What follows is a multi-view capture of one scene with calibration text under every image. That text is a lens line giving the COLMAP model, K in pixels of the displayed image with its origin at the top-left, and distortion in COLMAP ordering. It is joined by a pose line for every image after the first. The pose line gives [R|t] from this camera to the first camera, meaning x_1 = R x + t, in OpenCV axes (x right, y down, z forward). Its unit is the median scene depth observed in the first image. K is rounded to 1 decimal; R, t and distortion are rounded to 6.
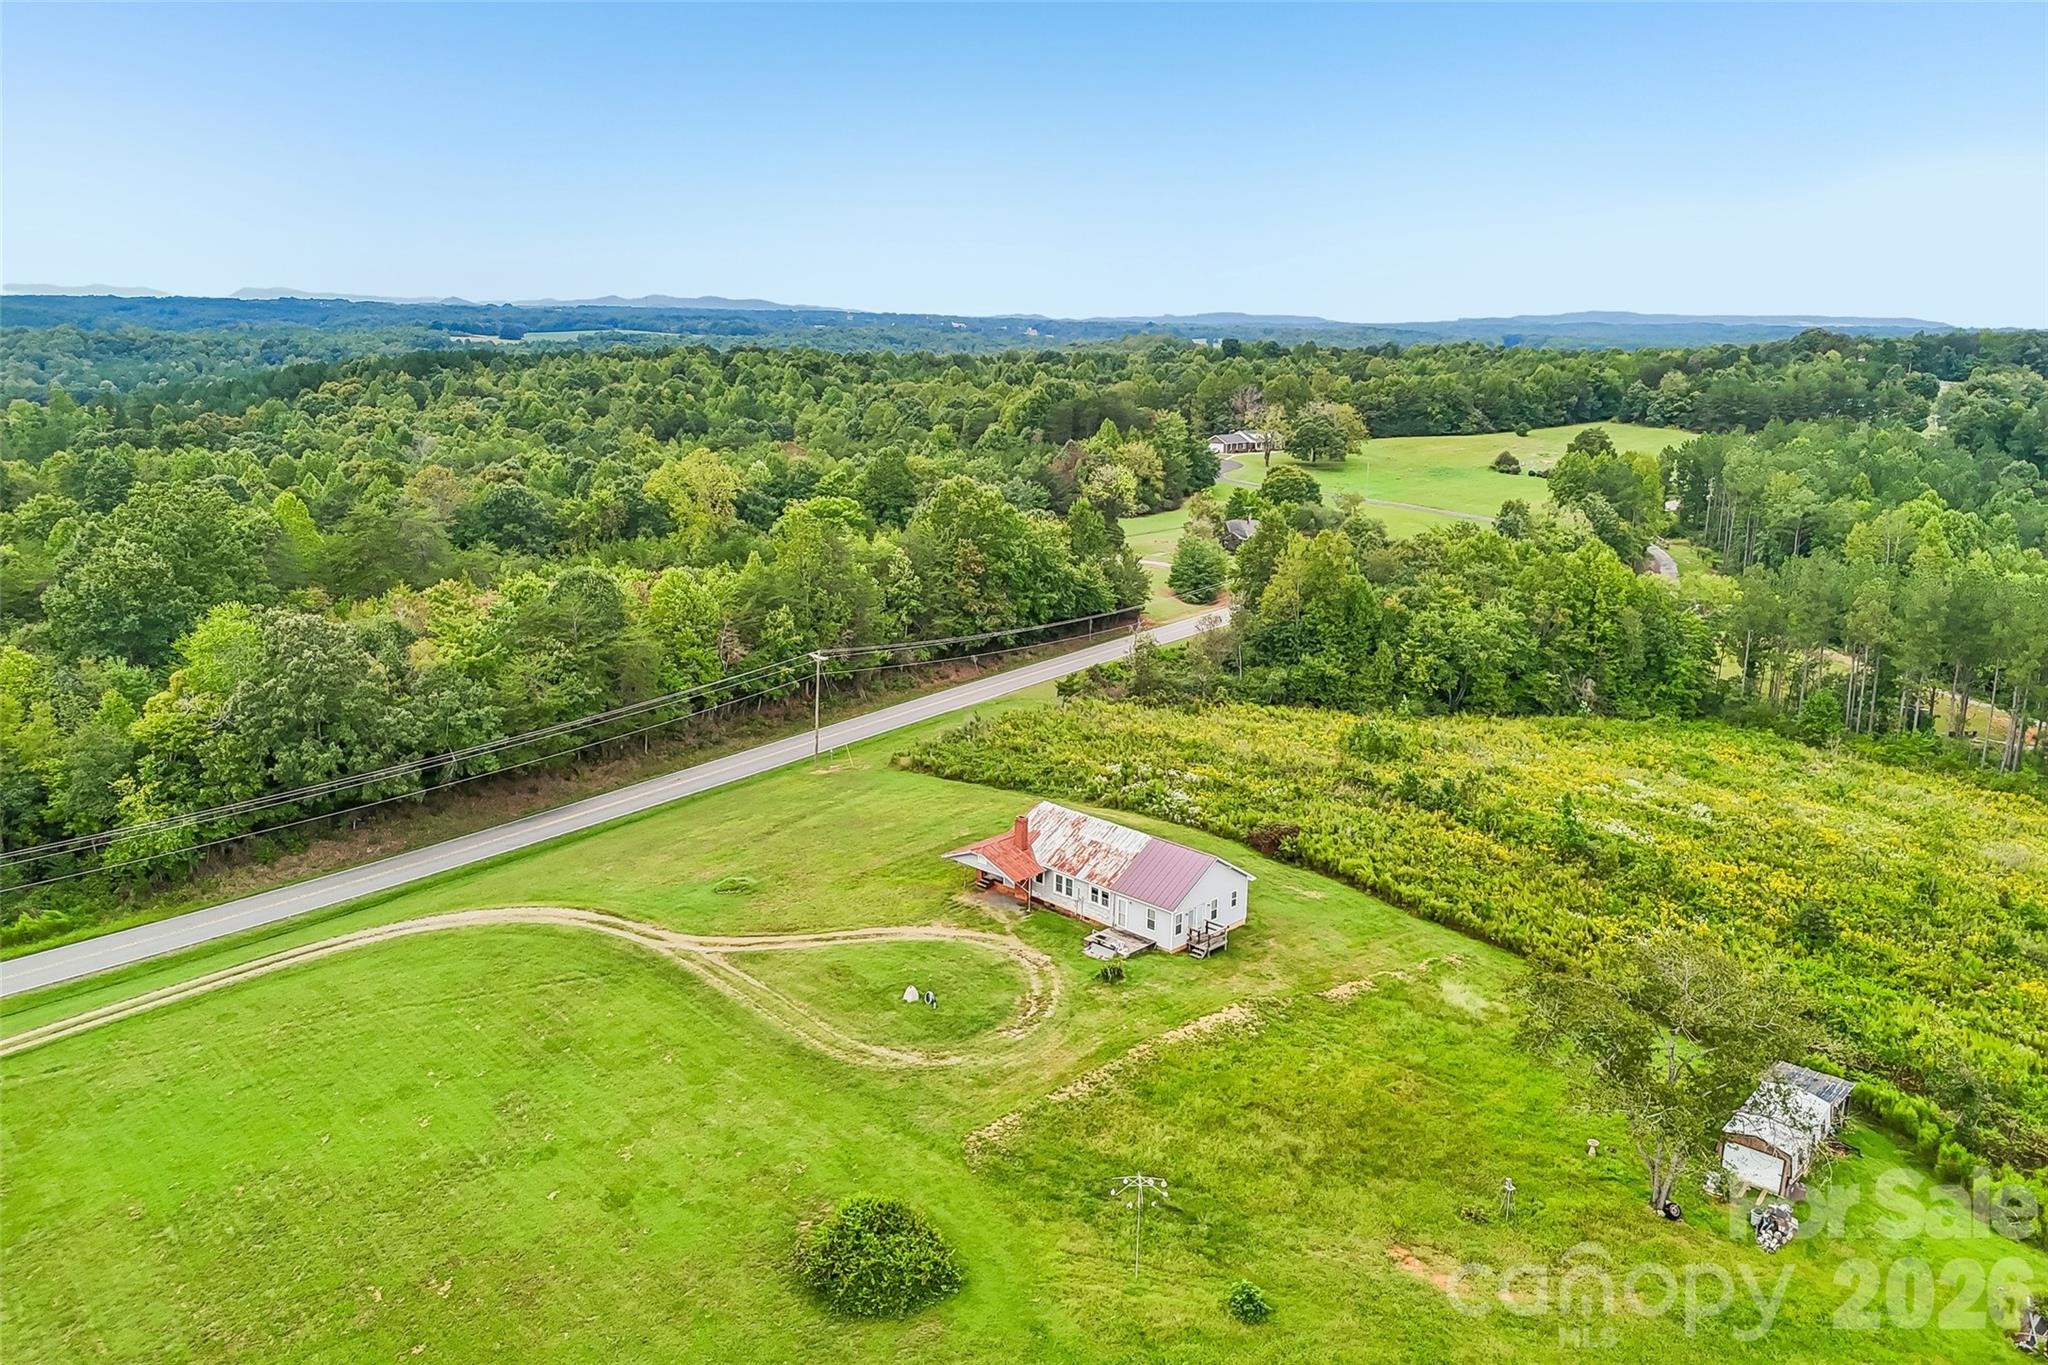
lens RADIAL K [[1529.1, 0, 1028.6], [0, 1529.1, 675.7], [0, 0, 1]] dist [0.081471, -0.068693]
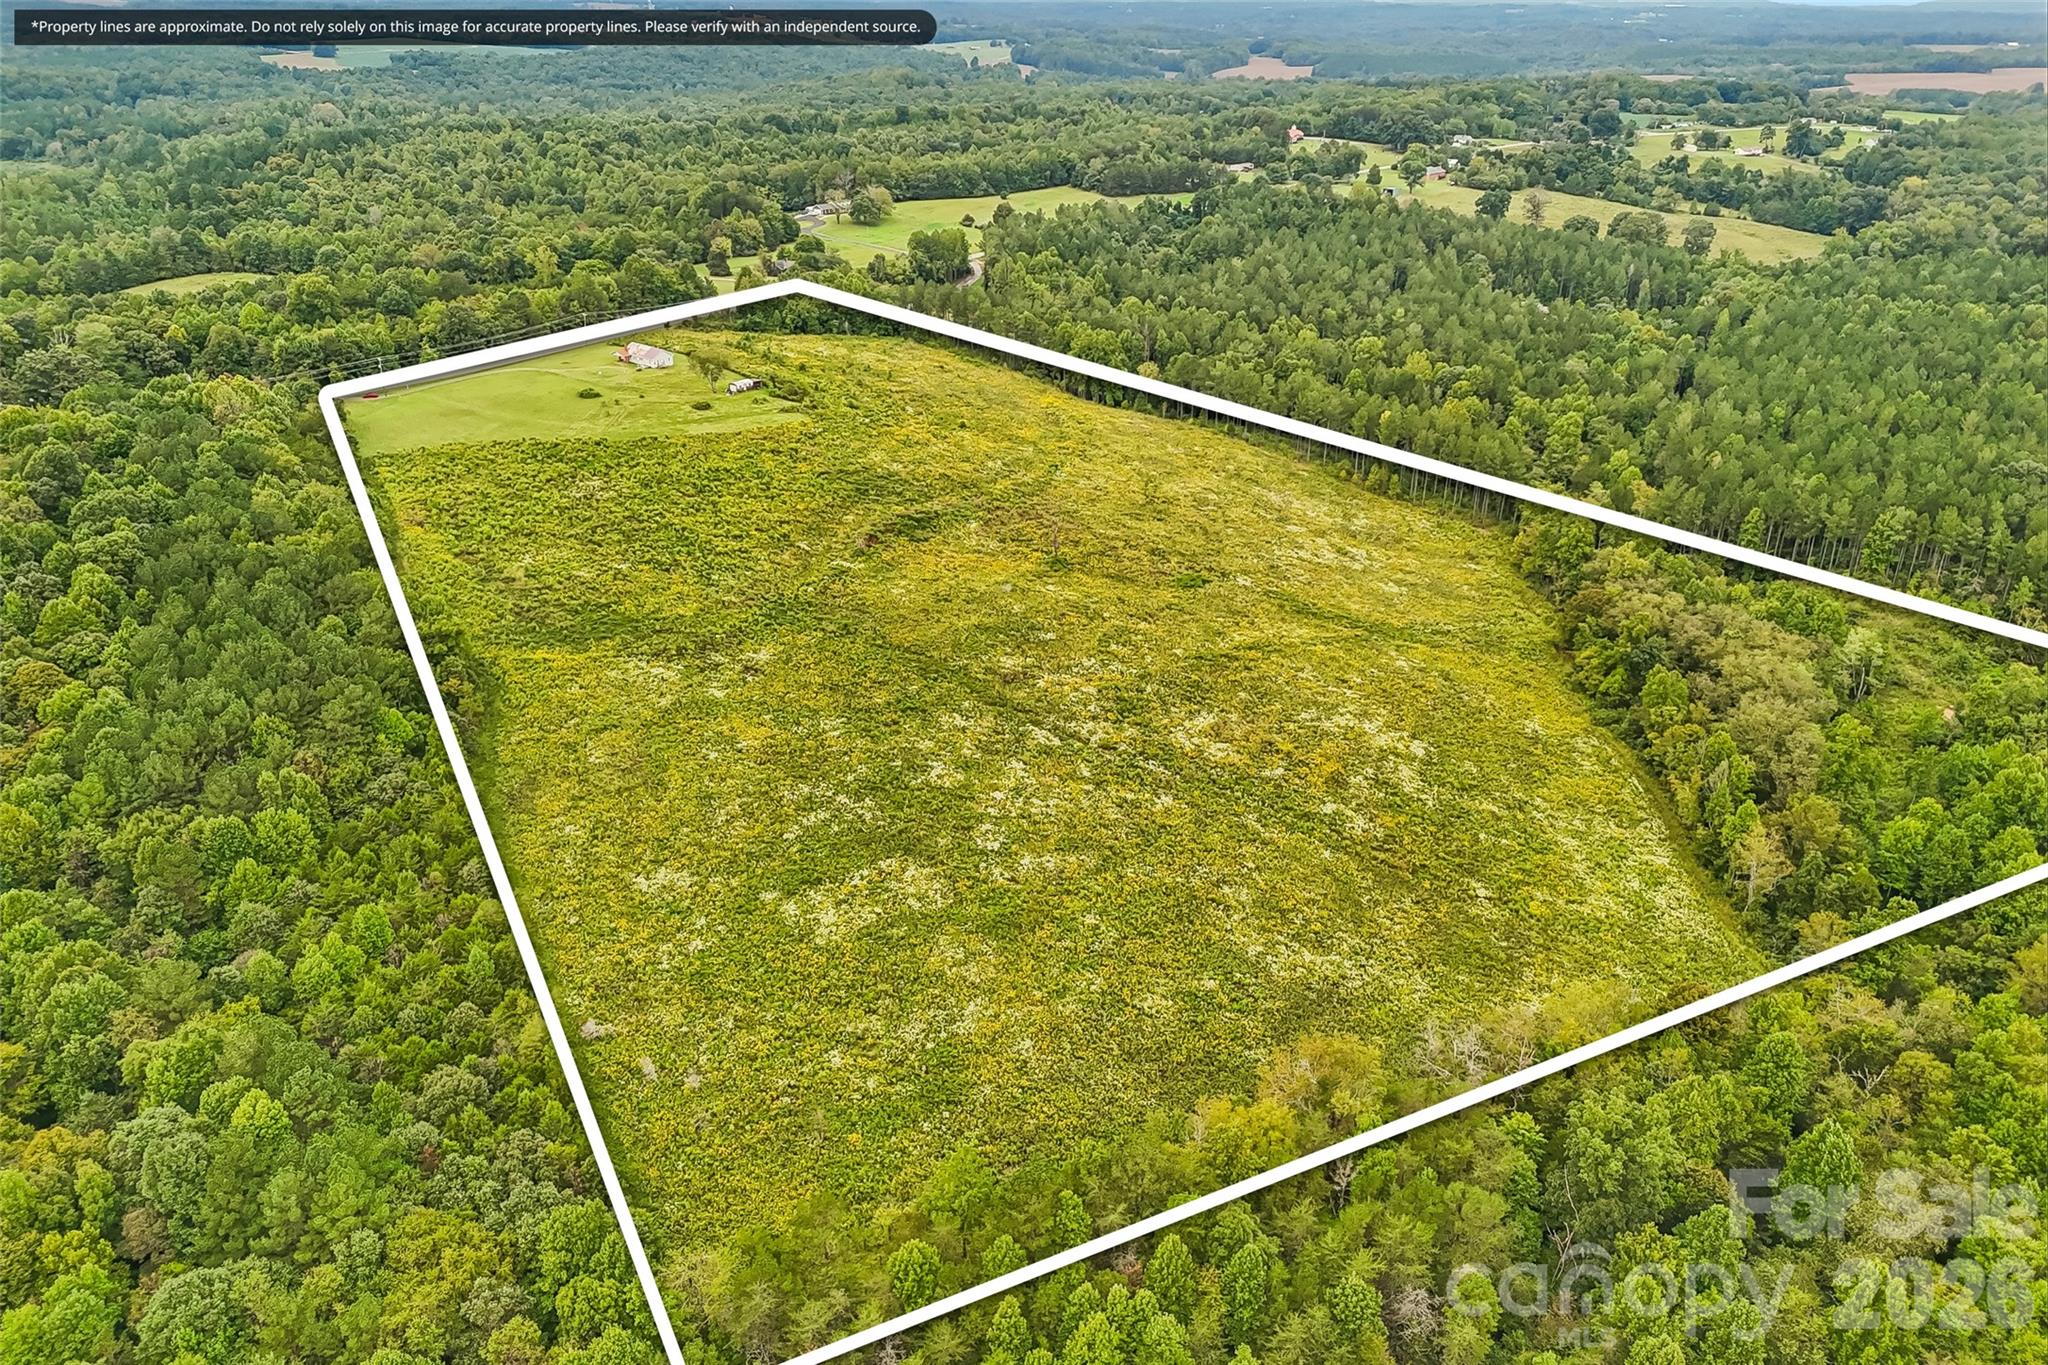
lens RADIAL K [[1540.7, 0, 991.3], [0, 1540.7, 687.6], [0, 0, 1]] dist [0.082985, -0.097975]
pose [[0.996877, -0.037214, 0.069648, 0.406651], [0.023011, 0.980614, 0.194595, 0.122351], [-0.075540, -0.192385, 0.978408, -2.169449]]
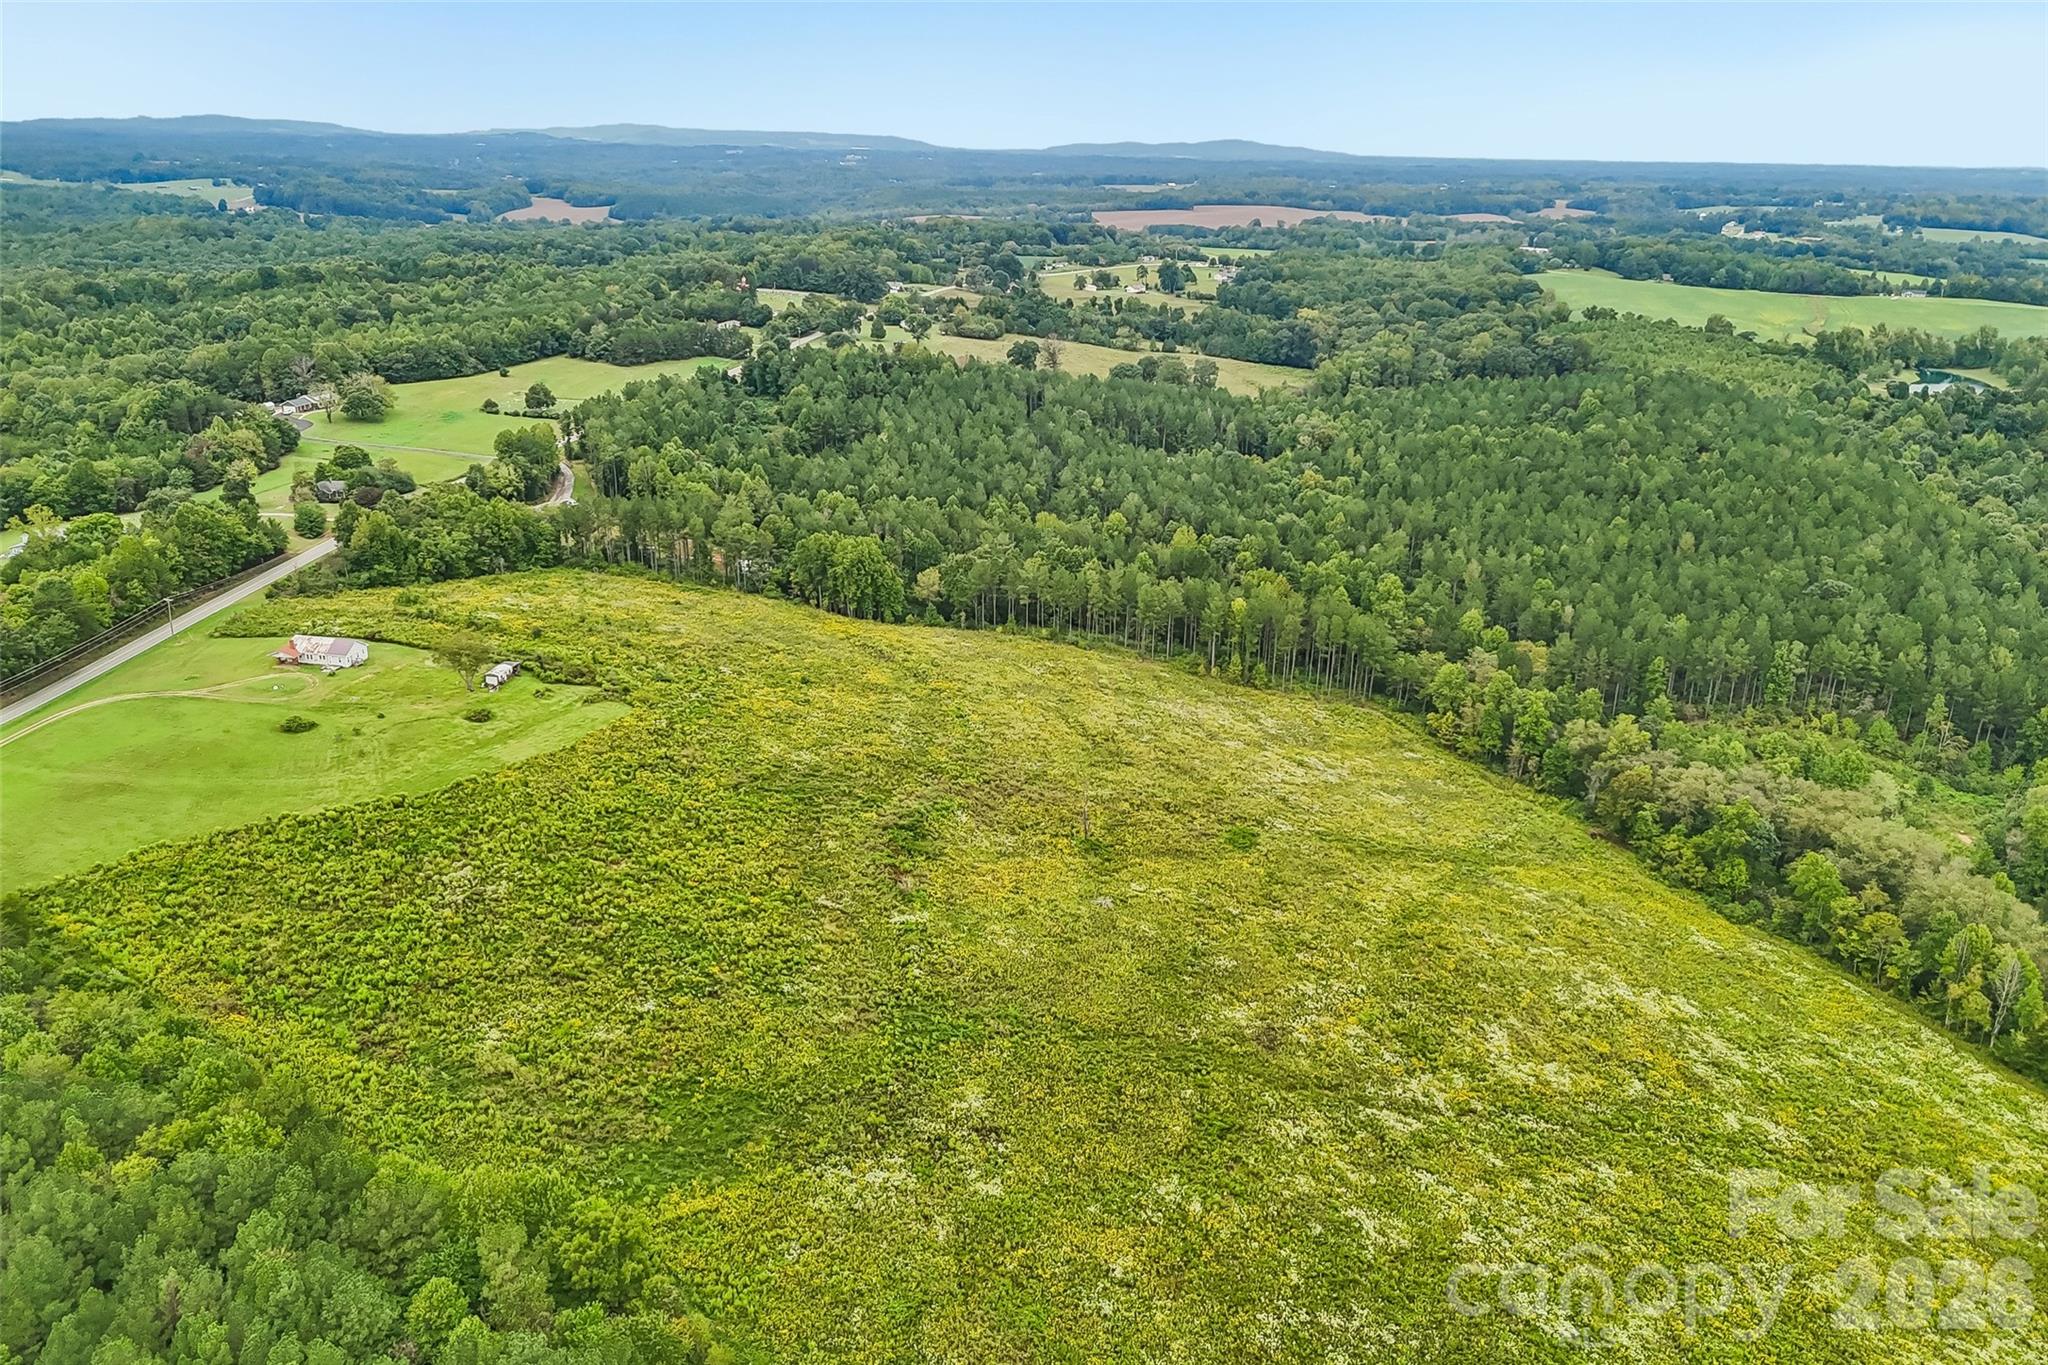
lens RADIAL K [[1529.1, 0, 1028.6], [0, 1529.1, 675.7], [0, 0, 1]] dist [0.081471, -0.068693]
pose [[0.837100, -0.183581, 0.515327, -0.228580], [0.122307, 0.980971, 0.150788, -0.080242], [-0.533203, -0.063196, 0.843624, -1.499294]]
